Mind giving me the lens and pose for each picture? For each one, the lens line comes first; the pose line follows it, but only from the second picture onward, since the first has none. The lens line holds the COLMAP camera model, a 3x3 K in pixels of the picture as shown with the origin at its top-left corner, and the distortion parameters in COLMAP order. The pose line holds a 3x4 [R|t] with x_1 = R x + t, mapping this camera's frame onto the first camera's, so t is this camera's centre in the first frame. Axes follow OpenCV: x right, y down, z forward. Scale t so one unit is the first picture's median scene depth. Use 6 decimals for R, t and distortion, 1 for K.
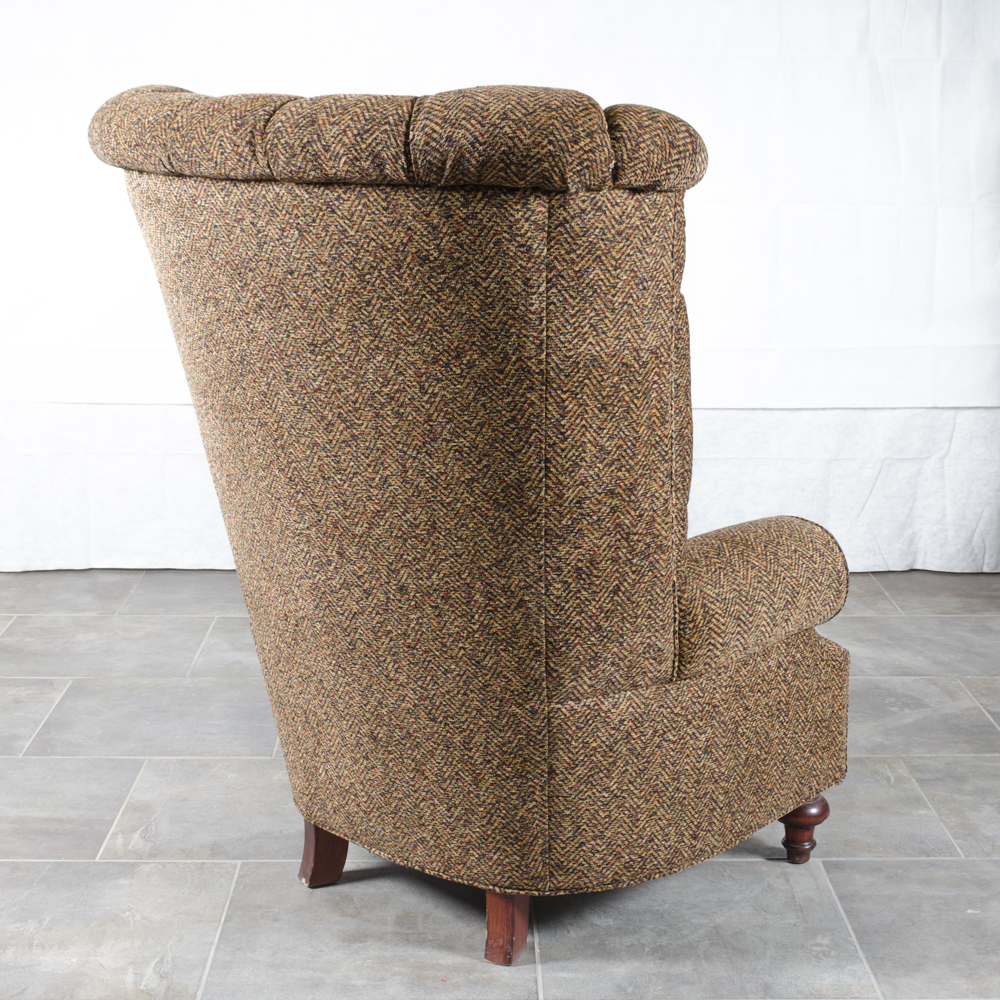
lens RADIAL K [[1702.6, 0, 623.5], [0, 1702.6, 499.6], [0, 0, 1]] dist [-0.028936, 0.036158]
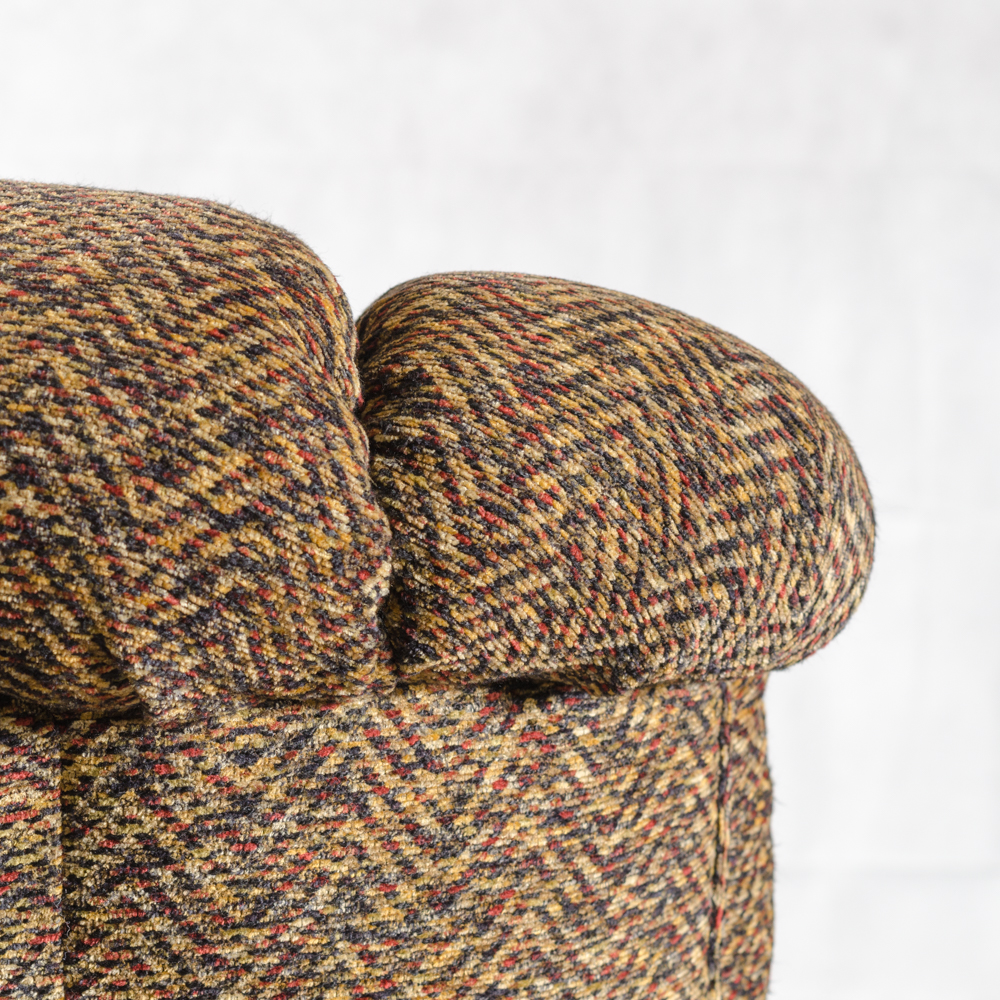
lens RADIAL K [[2881.9, 0, 500.0], [0, 2881.9, 500.0], [0, 0, 1]] dist [0.077064, 0.064300]
pose [[0.997702, 0.005750, -0.067509, 0.028216], [-0.016559, 0.986871, -0.160659, -0.151110], [0.065699, 0.161408, 0.984699, 0.666417]]
